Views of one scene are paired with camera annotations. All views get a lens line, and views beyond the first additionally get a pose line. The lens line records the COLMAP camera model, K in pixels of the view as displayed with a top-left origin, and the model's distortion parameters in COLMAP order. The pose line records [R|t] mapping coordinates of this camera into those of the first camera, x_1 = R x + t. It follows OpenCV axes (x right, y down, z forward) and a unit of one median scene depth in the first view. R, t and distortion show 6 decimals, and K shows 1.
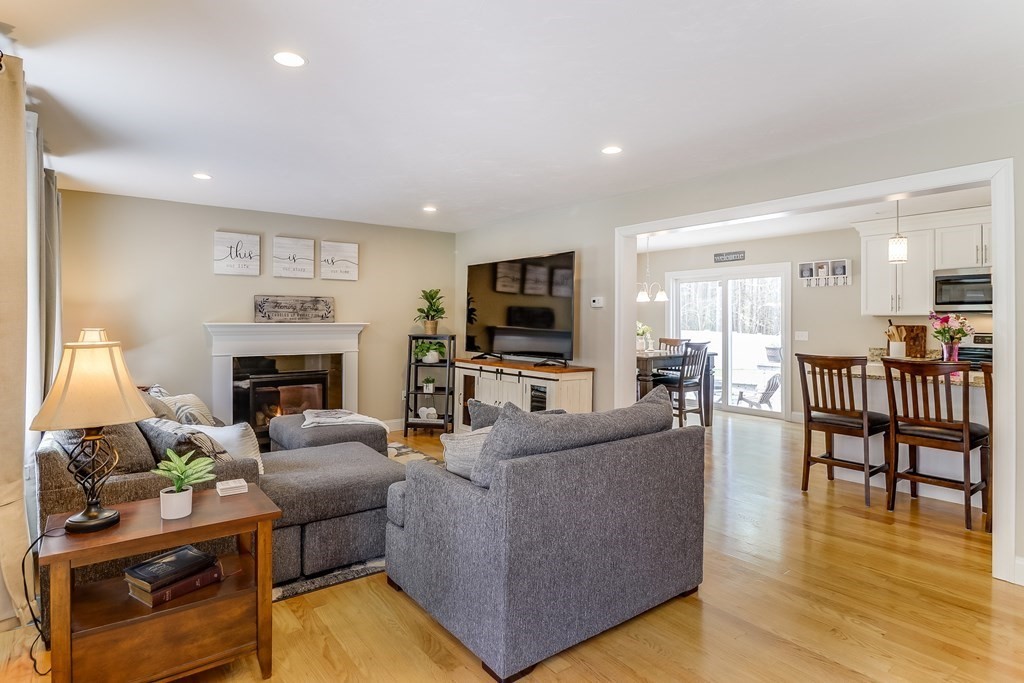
lens RADIAL K [[546.7, 0, 507.5], [0, 546.7, 325.5], [0, 0, 1]] dist [-0.002028, -0.001412]
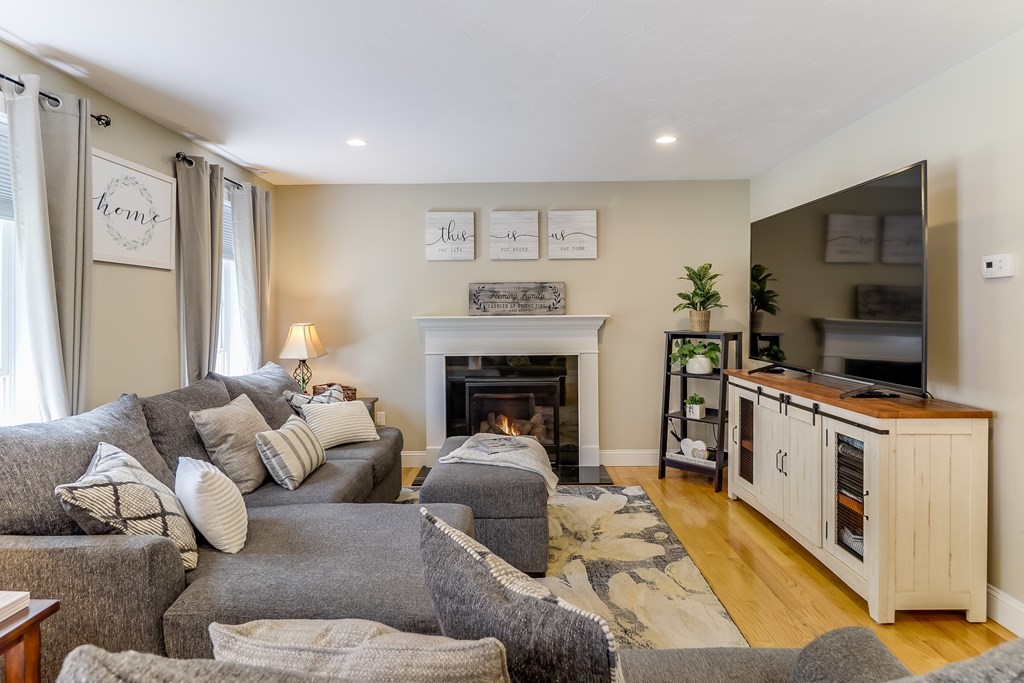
lens RADIAL K [[599.8, 0, 461.2], [0, 599.8, 307.0], [0, 0, 1]] dist [0.001921, -0.001031]
pose [[0.788751, -0.016365, -0.614495, 0.087970], [0.007072, 0.999821, -0.017550, -0.002676], [0.614672, 0.009497, 0.788726, 0.250238]]
